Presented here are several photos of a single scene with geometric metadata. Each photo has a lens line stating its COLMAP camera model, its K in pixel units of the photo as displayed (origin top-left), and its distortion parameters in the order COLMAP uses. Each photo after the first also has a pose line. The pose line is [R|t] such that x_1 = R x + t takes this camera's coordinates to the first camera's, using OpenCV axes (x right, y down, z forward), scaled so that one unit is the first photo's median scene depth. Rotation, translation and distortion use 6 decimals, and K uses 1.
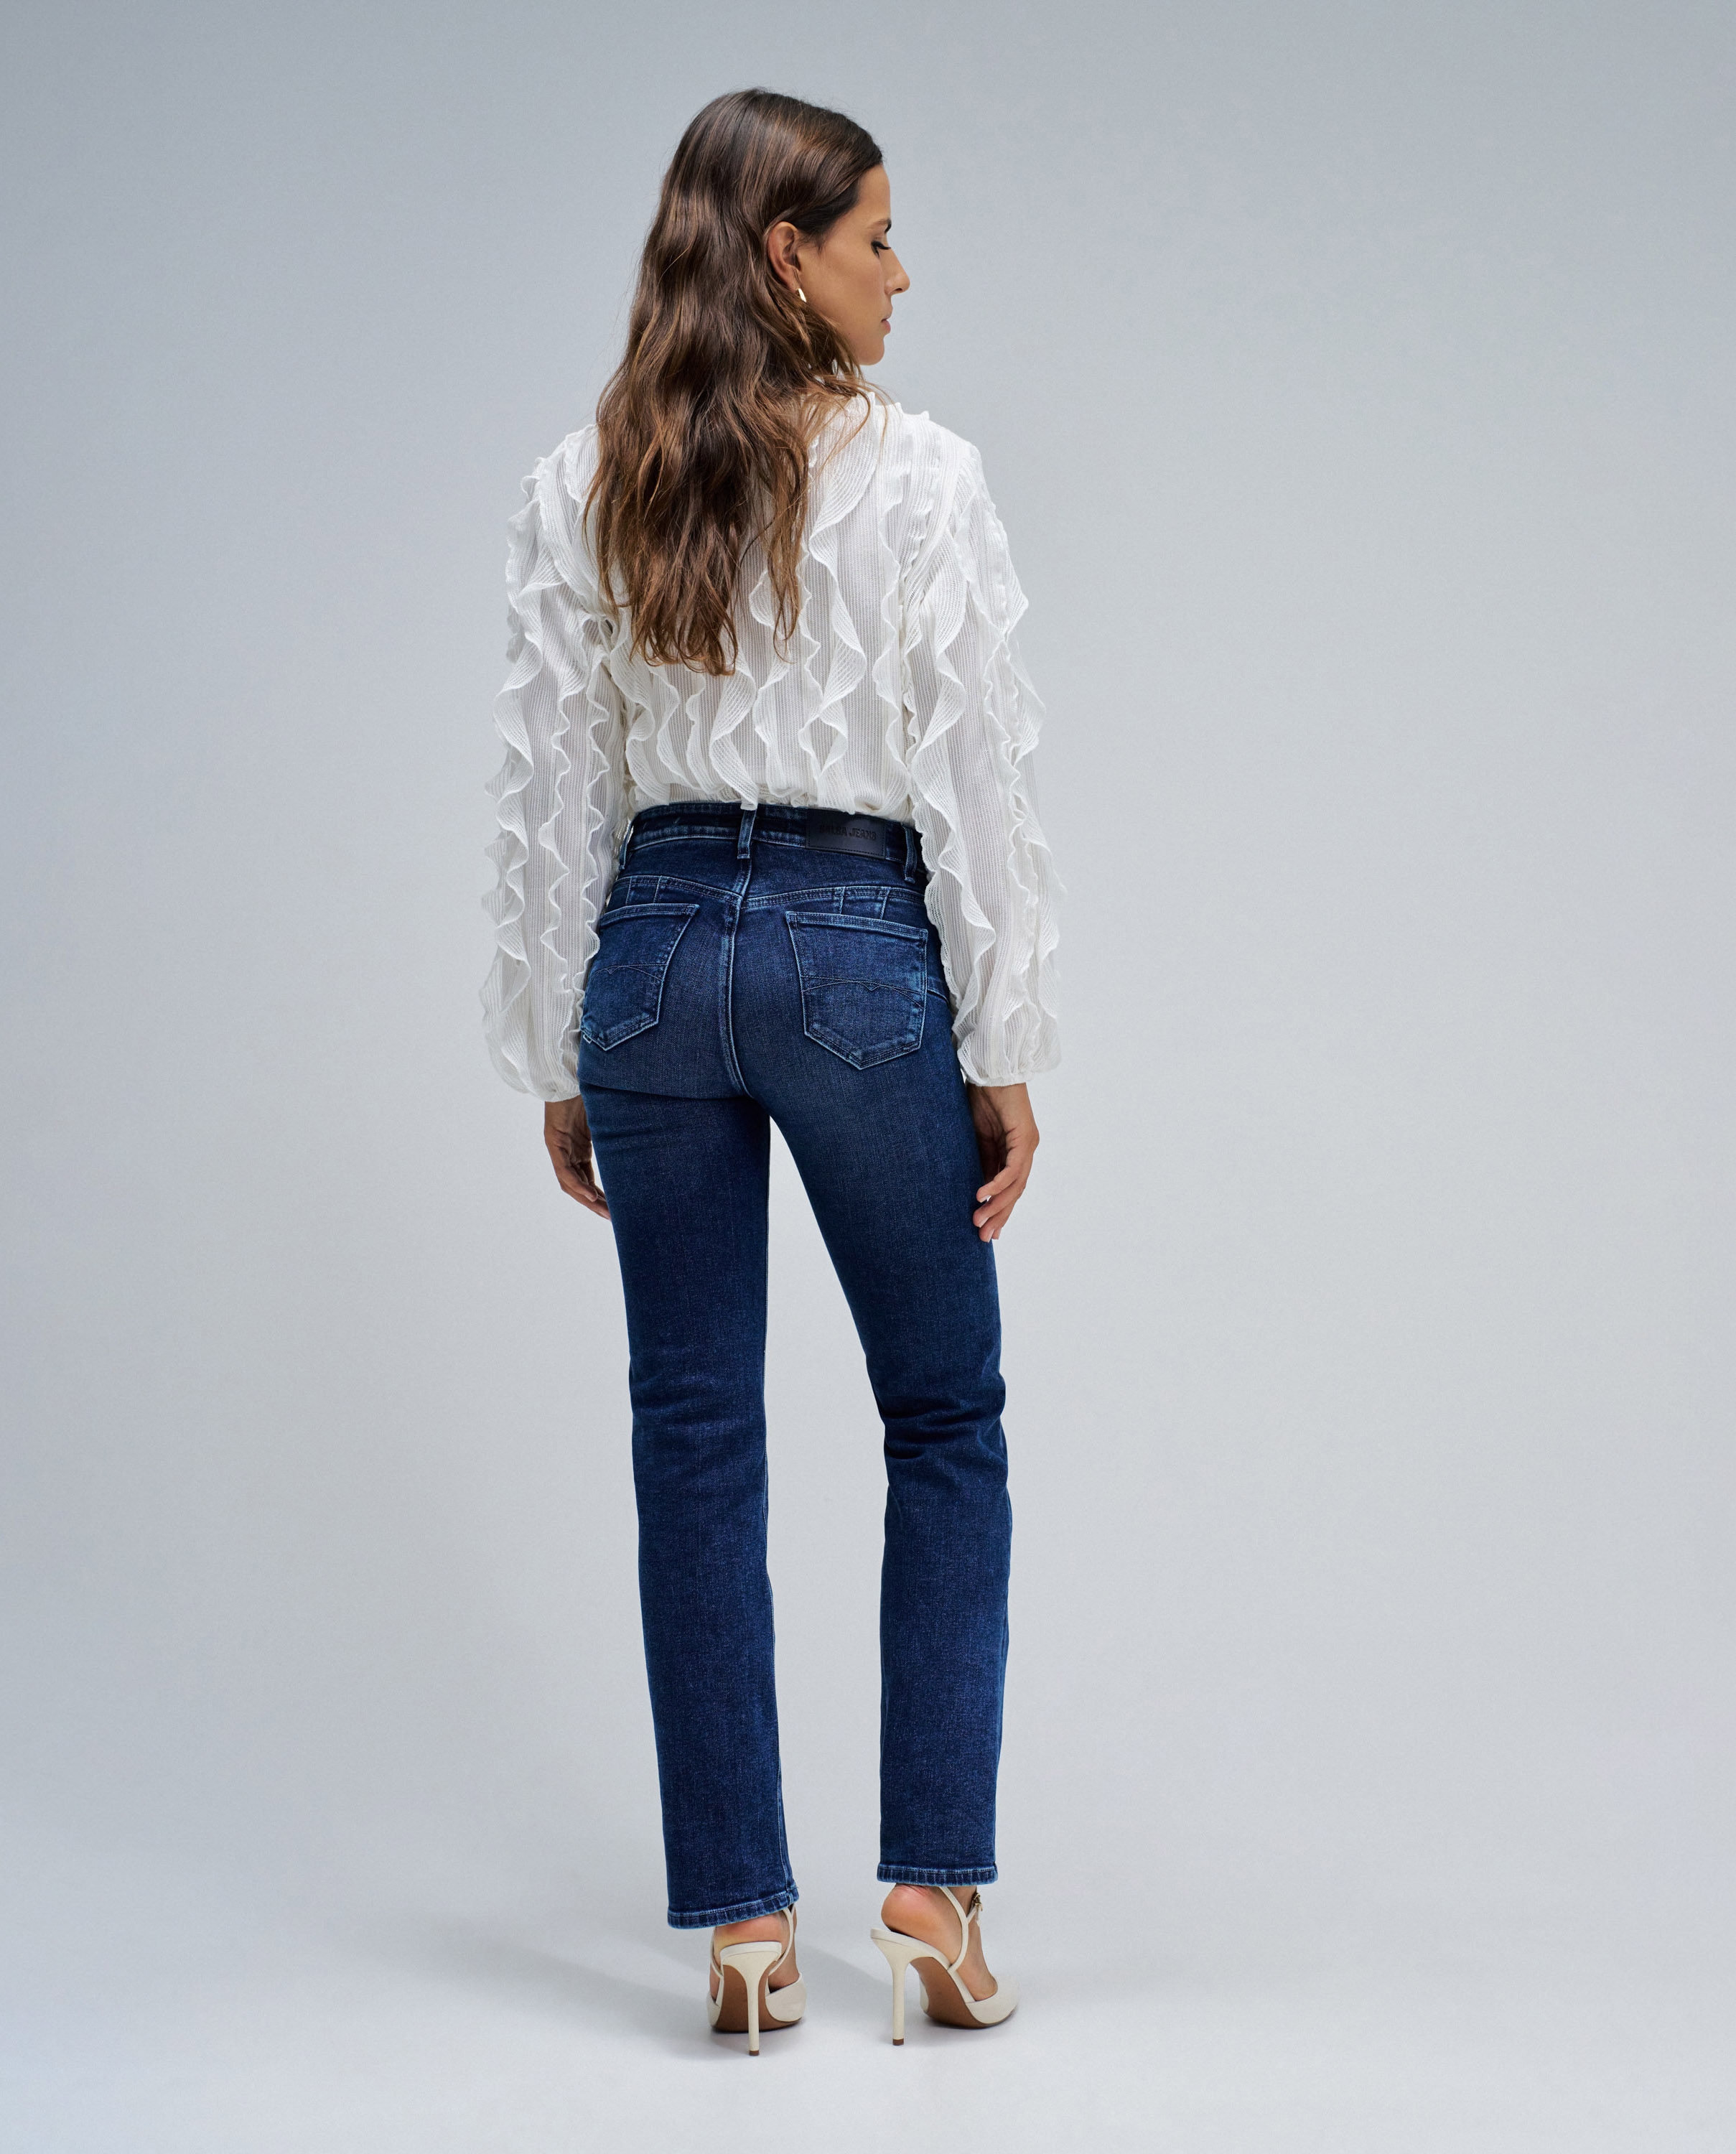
lens RADIAL K [[3191.9, 0, 868.0], [0, 3191.9, 1077.0], [0, 0, 1]] dist [-0.047125, -0.003283]
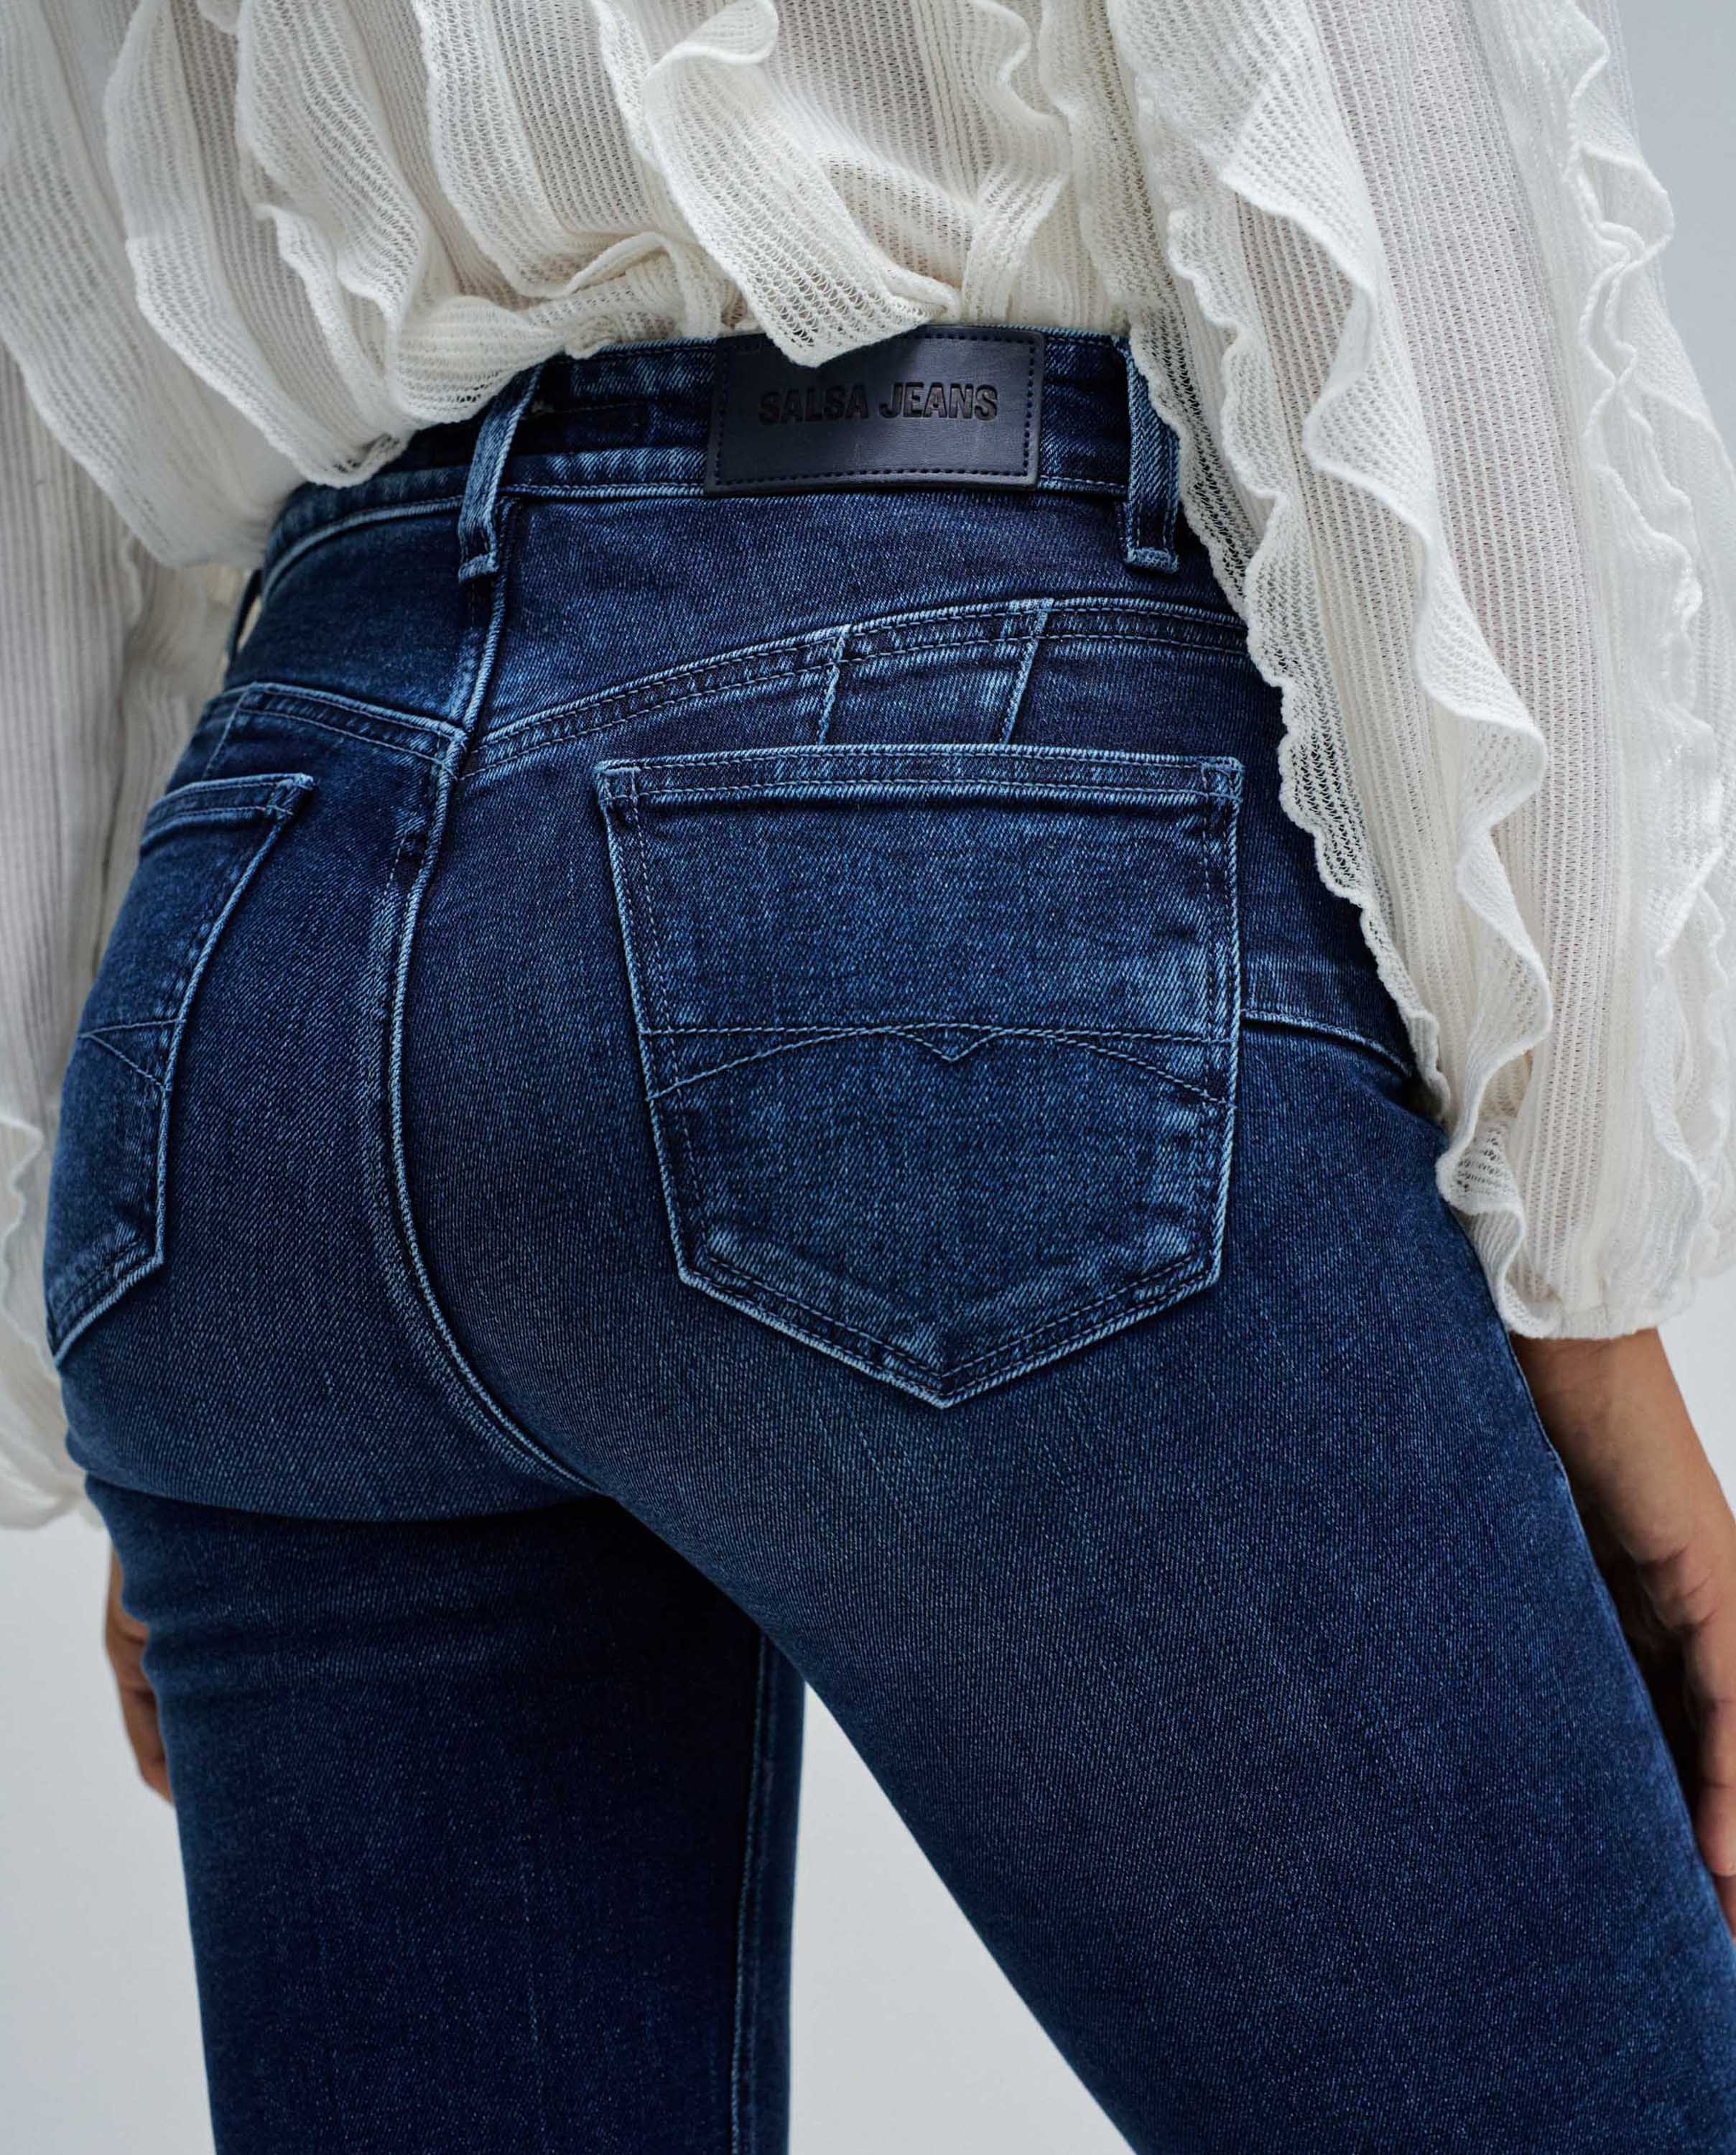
lens RADIAL K [[3193.3, 0, 868.0], [0, 3193.3, 1077.5], [0, 0, 1]] dist [-0.047125, -0.003283]
pose [[0.924649, -0.096481, -0.368397, 0.078474], [0.109879, 0.993824, 0.015513, -0.029768], [0.364625, -0.054823, 0.929539, 0.779167]]
